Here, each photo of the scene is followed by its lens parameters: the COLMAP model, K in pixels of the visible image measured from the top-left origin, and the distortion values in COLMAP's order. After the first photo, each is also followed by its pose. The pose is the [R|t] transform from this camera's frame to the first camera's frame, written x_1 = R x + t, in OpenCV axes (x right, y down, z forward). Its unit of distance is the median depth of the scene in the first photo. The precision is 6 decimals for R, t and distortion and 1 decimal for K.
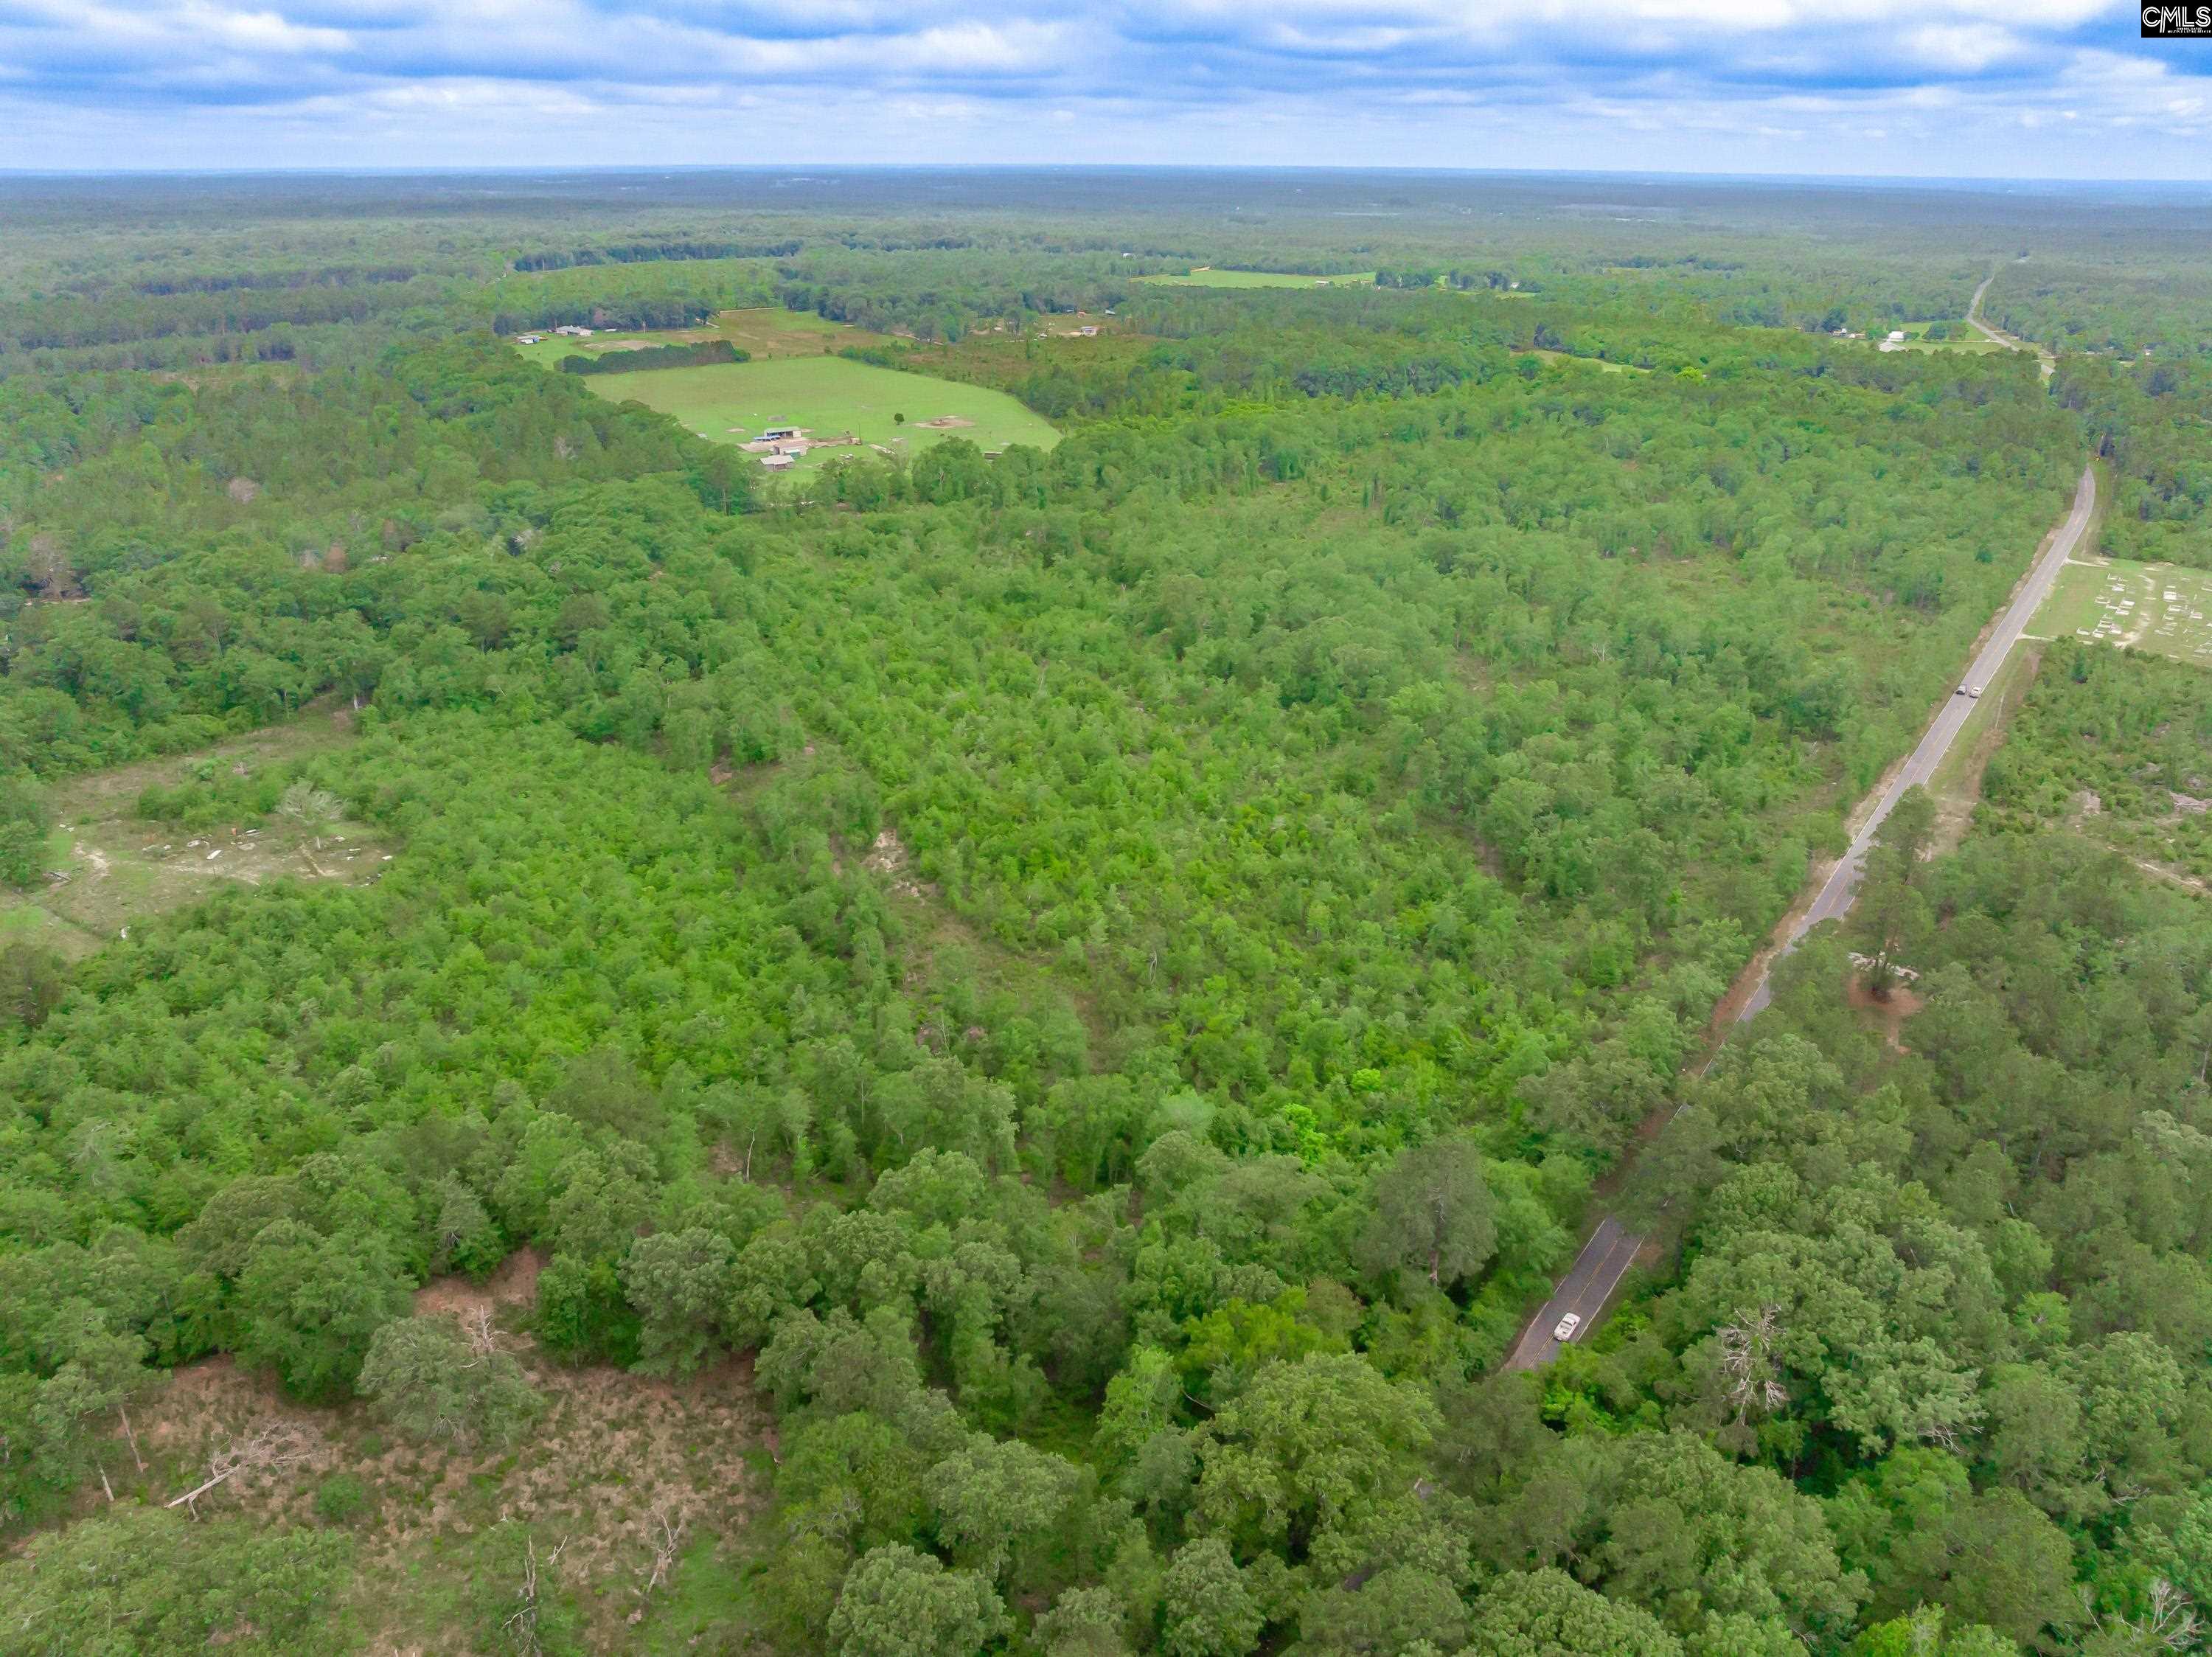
lens RADIAL K [[1578.2, 0, 1106.0], [0, 1578.2, 828.5], [0, 0, 1]] dist [-0.061101, 0.035226]
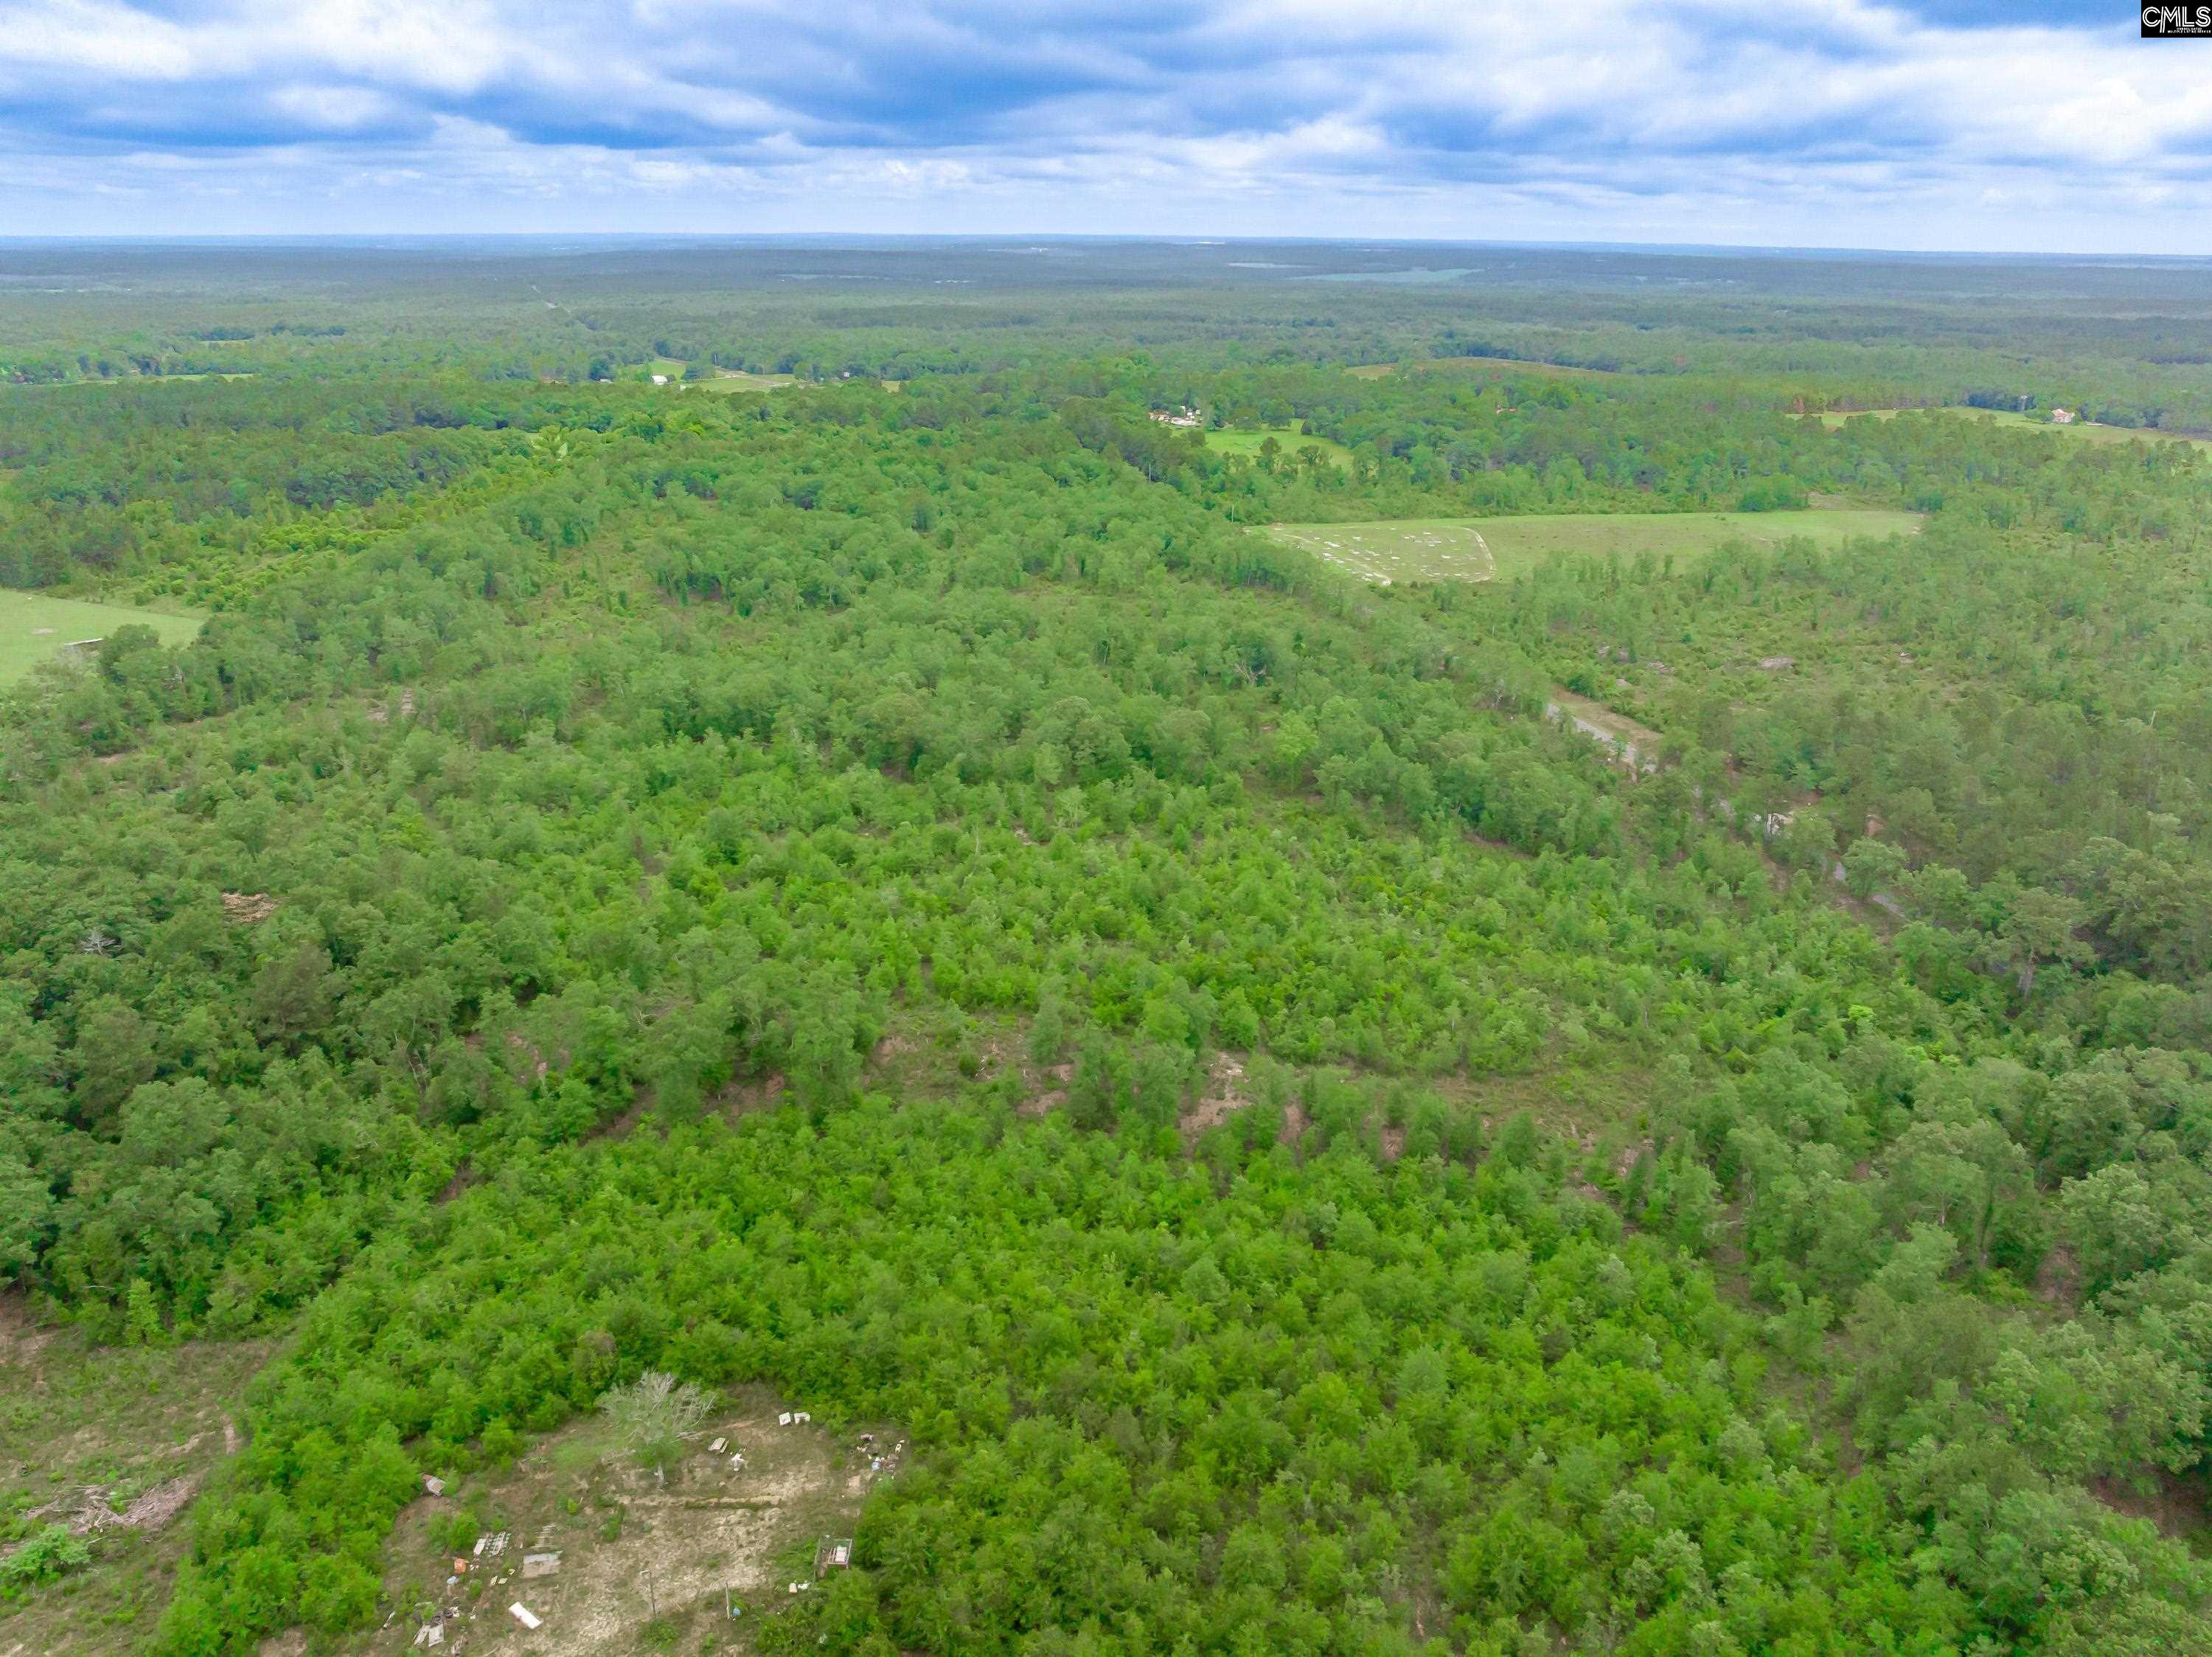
lens RADIAL K [[1578.2, 0, 1106.0], [0, 1578.2, 828.5], [0, 0, 1]] dist [-0.061101, 0.035226]
pose [[0.579774, -0.292100, 0.760618, -0.217692], [0.316350, 0.940992, 0.120234, -0.062047], [-0.750856, 0.170913, 0.637969, 0.144997]]
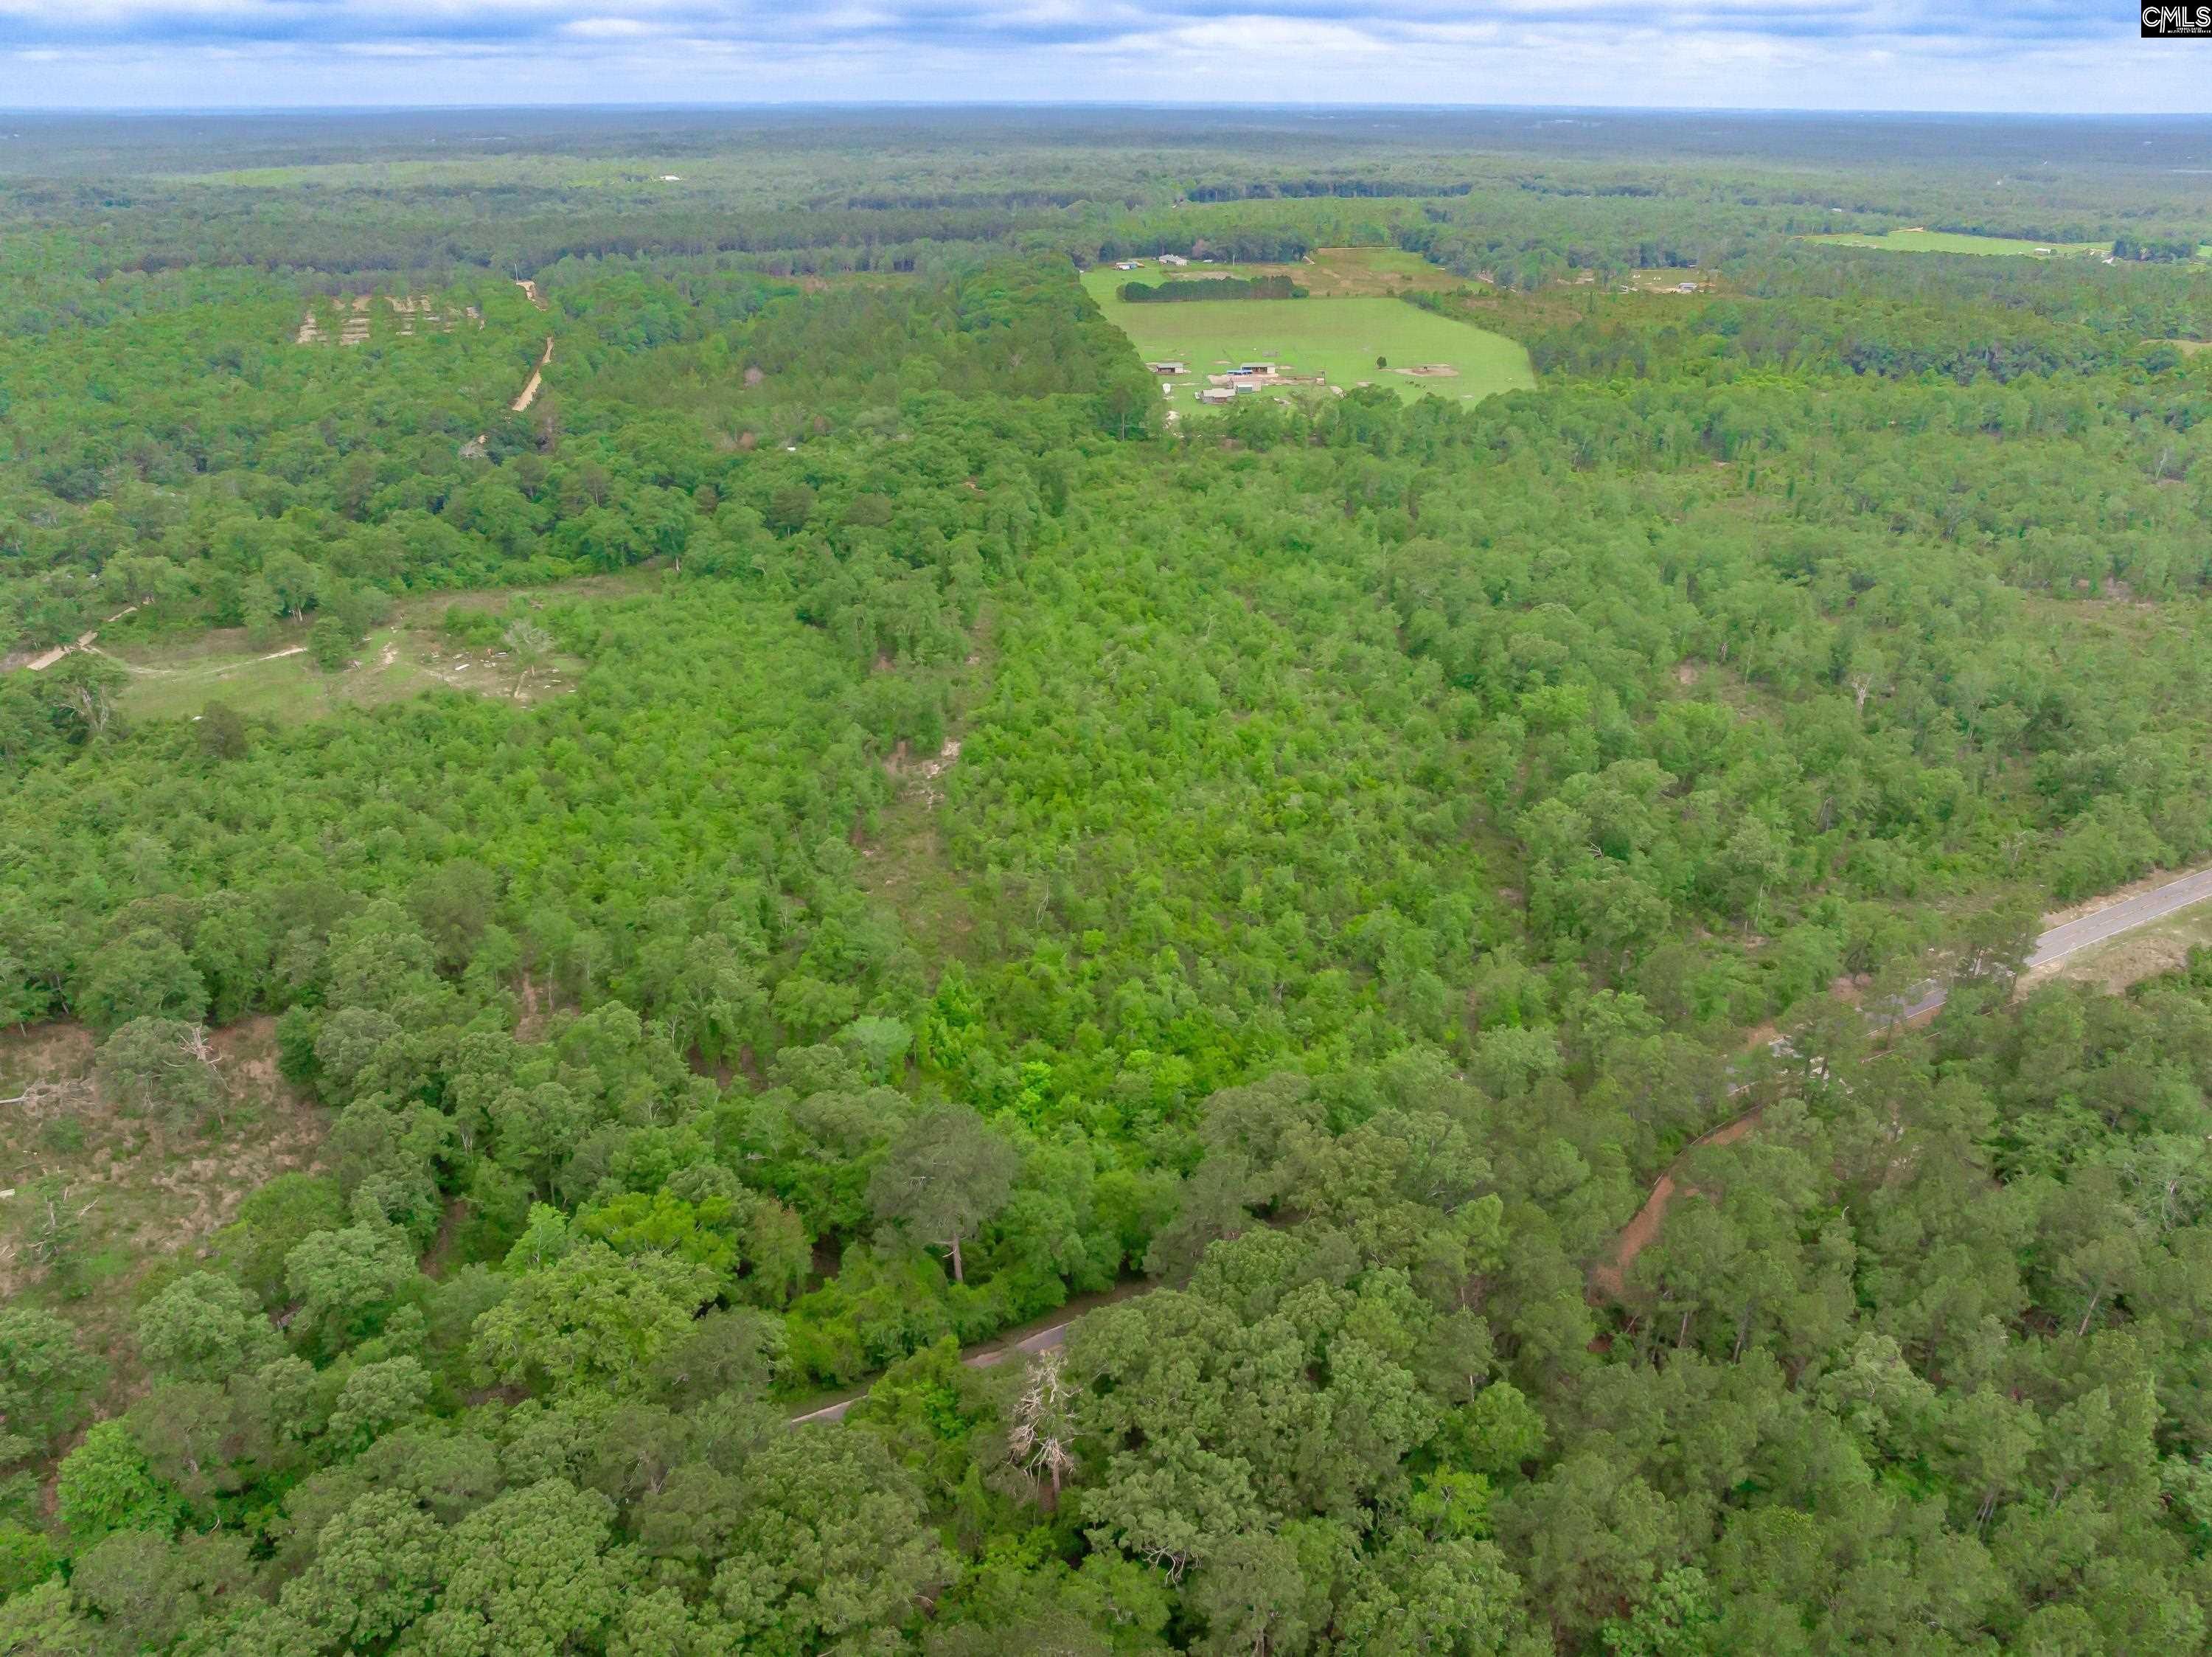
lens RADIAL K [[1578.2, 0, 1106.0], [0, 1578.2, 828.5], [0, 0, 1]] dist [-0.061101, 0.035226]
pose [[0.895626, 0.186820, -0.403674, 0.111568], [-0.173530, 0.982364, 0.069627, -0.008885], [0.409562, 0.007690, 0.912250, 0.024596]]
